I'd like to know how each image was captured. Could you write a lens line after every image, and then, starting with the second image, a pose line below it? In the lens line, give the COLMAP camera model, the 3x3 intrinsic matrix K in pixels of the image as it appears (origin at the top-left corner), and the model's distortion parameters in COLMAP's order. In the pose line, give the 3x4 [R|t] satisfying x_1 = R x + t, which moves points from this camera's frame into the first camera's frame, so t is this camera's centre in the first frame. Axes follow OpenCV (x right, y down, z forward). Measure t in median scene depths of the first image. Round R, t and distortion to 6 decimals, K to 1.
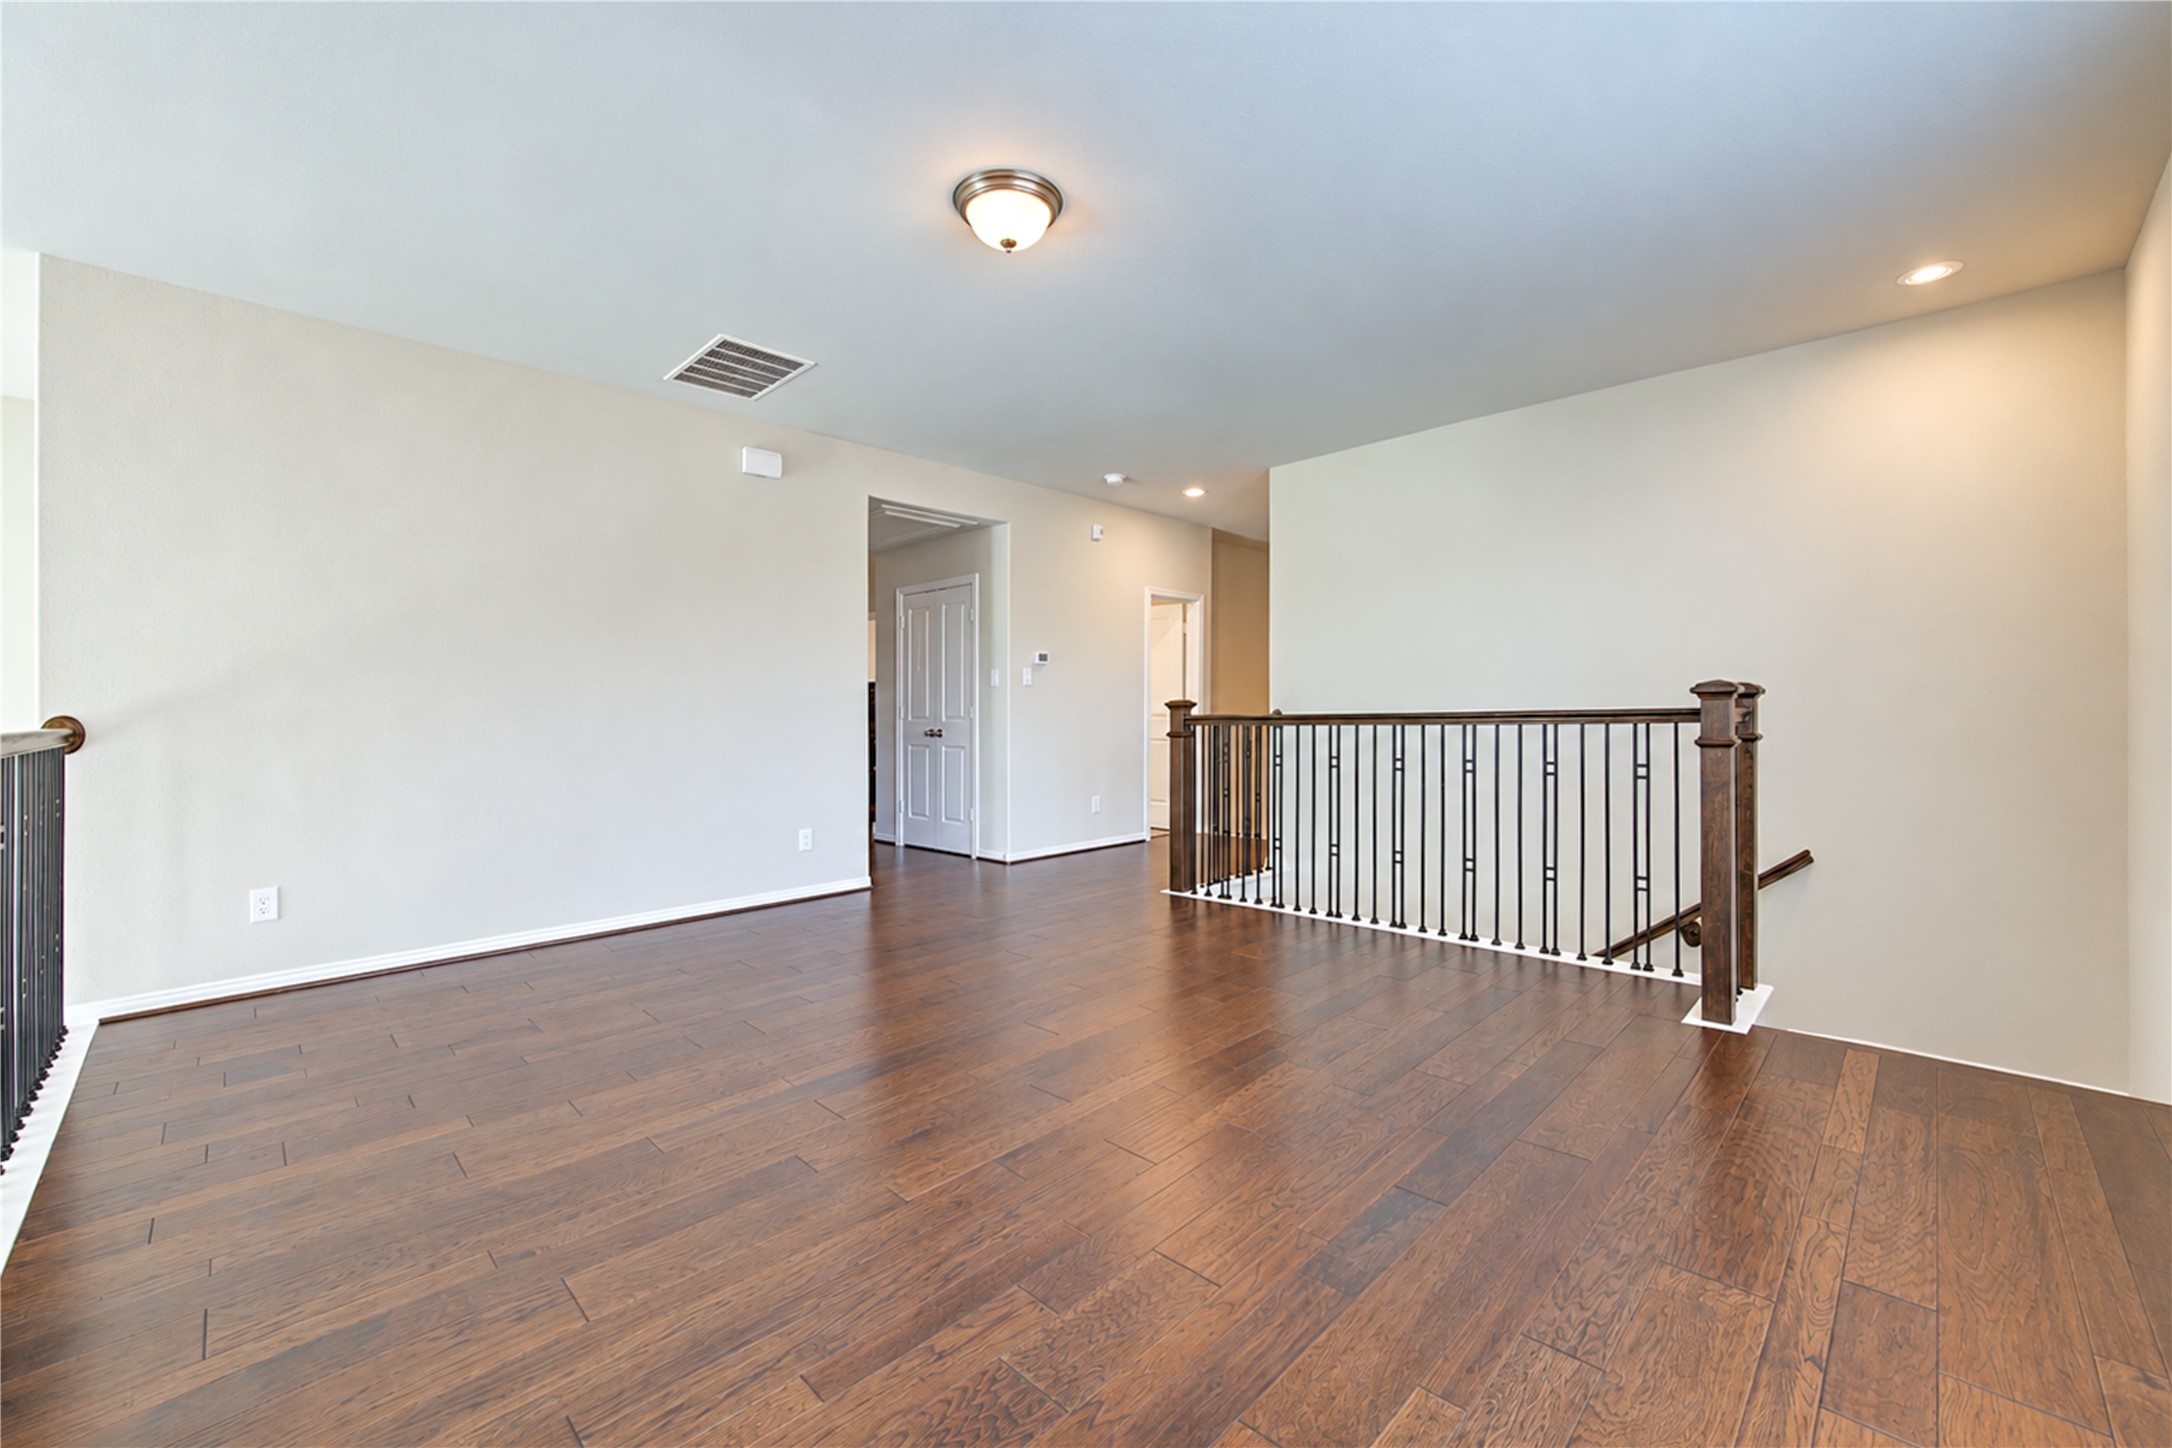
lens RADIAL K [[886.5, 0, 1086.0], [0, 886.5, 724.0], [0, 0, 1]] dist [0.001334, 0.000227]
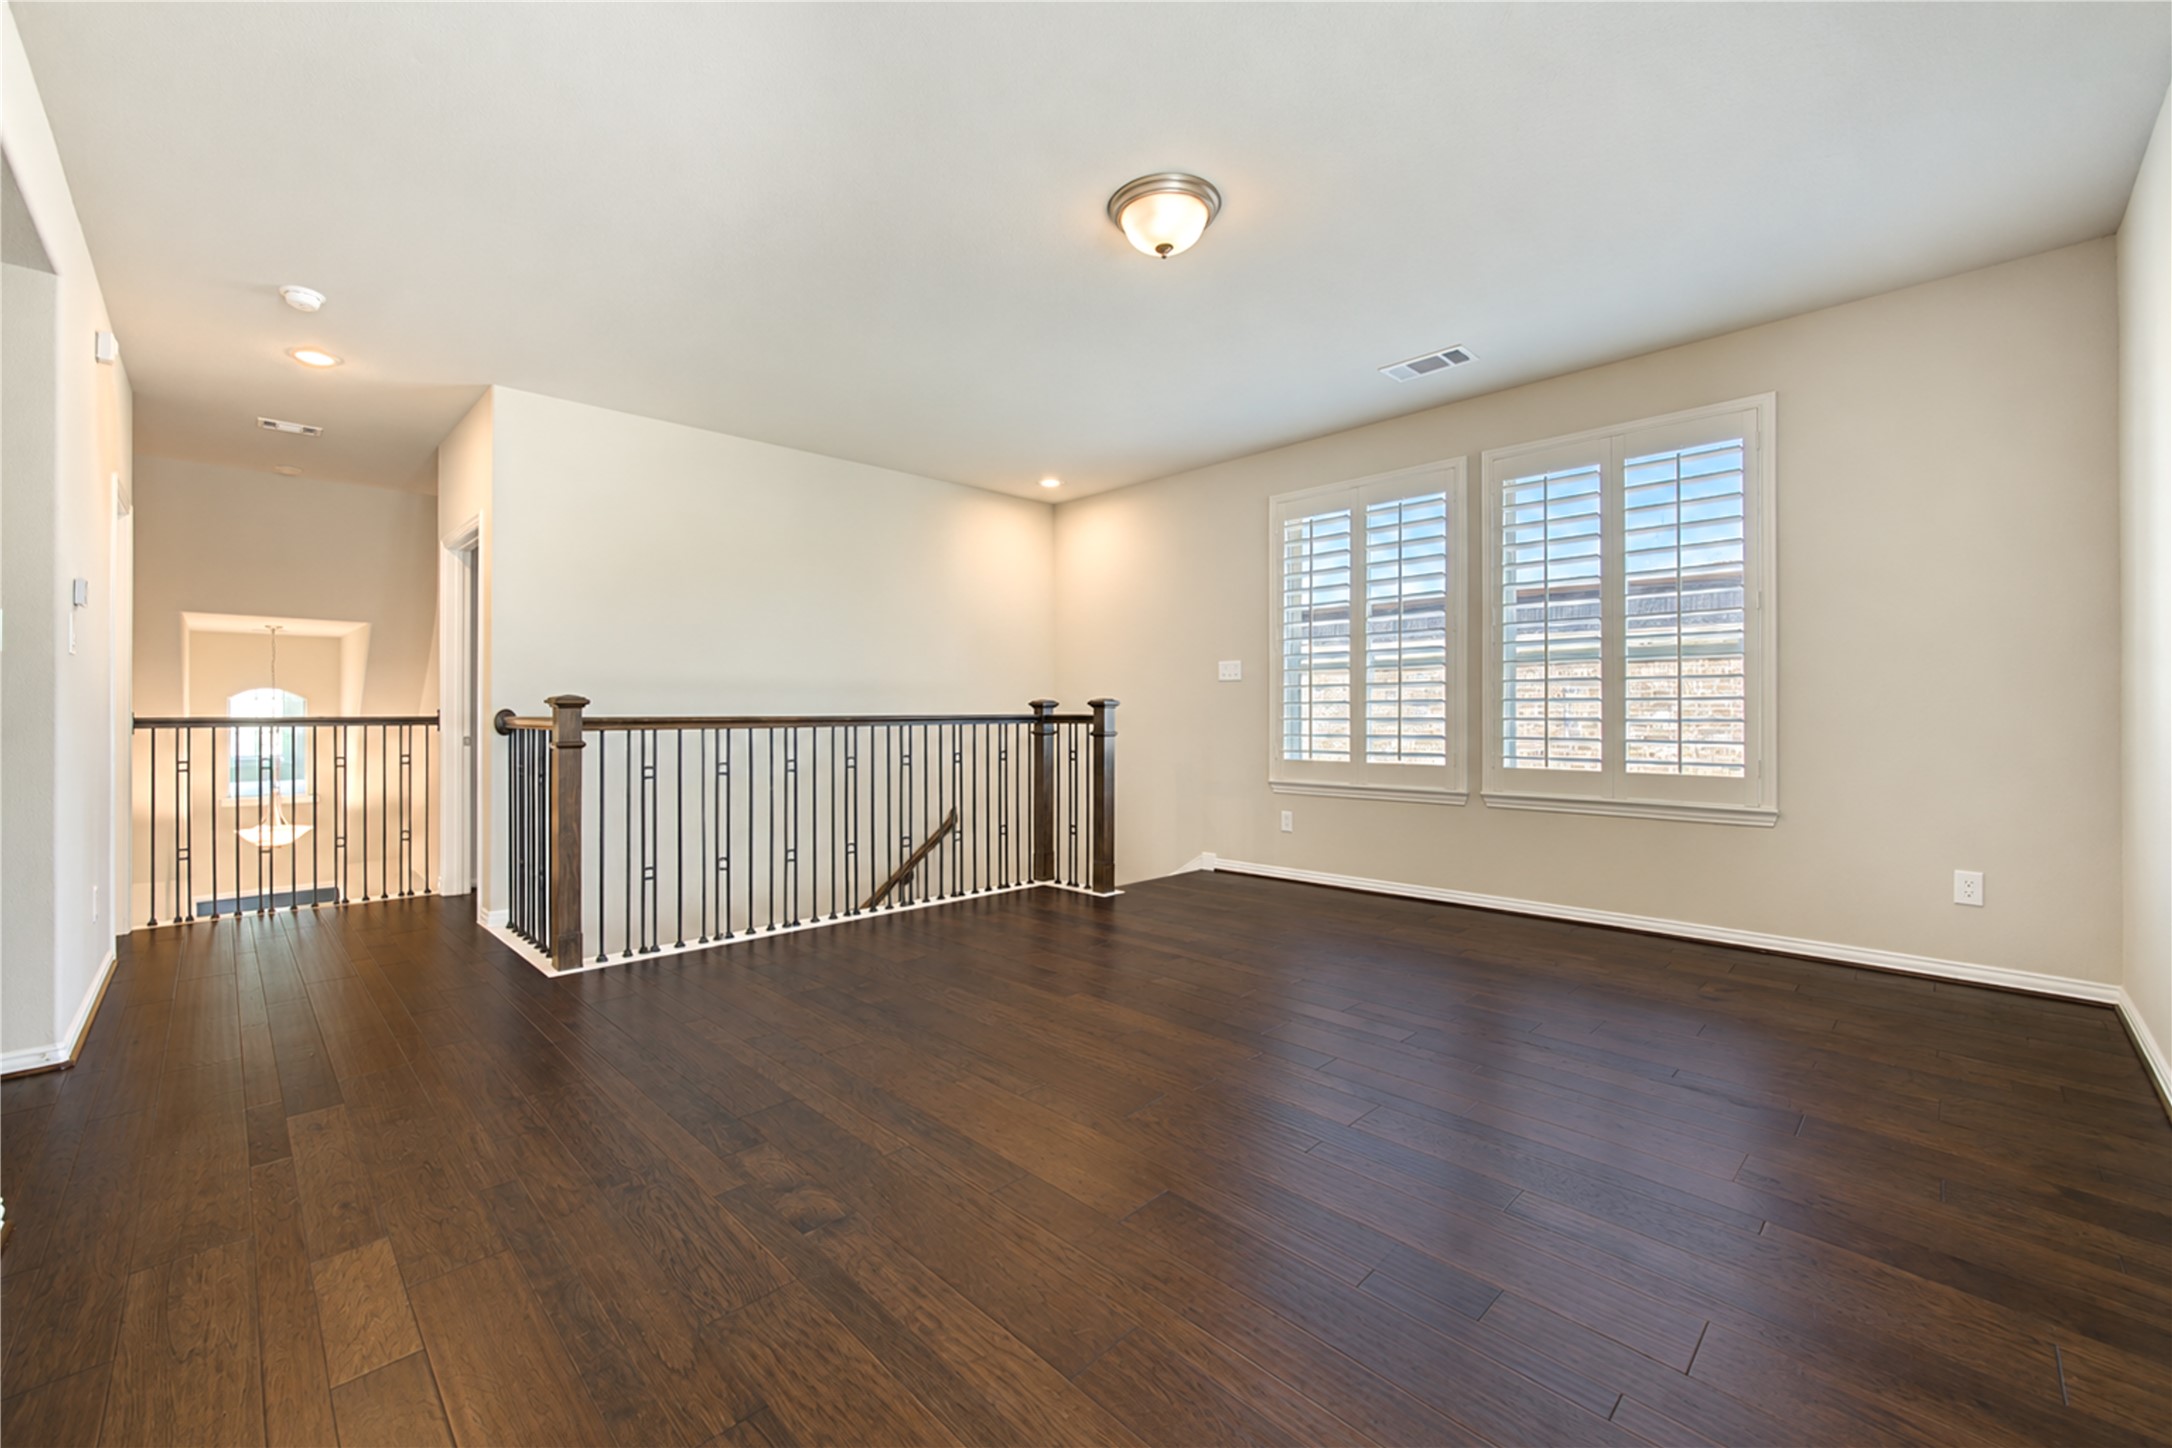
lens RADIAL K [[886.5, 0, 1086.0], [0, 886.5, 724.0], [0, 0, 1]] dist [0.001334, 0.000227]
pose [[0.031519, -0.000137, 0.999503, -0.672127], [0.016464, 0.999864, -0.000382, 0.003437], [-0.999368, 0.016468, 0.031517, 0.623965]]
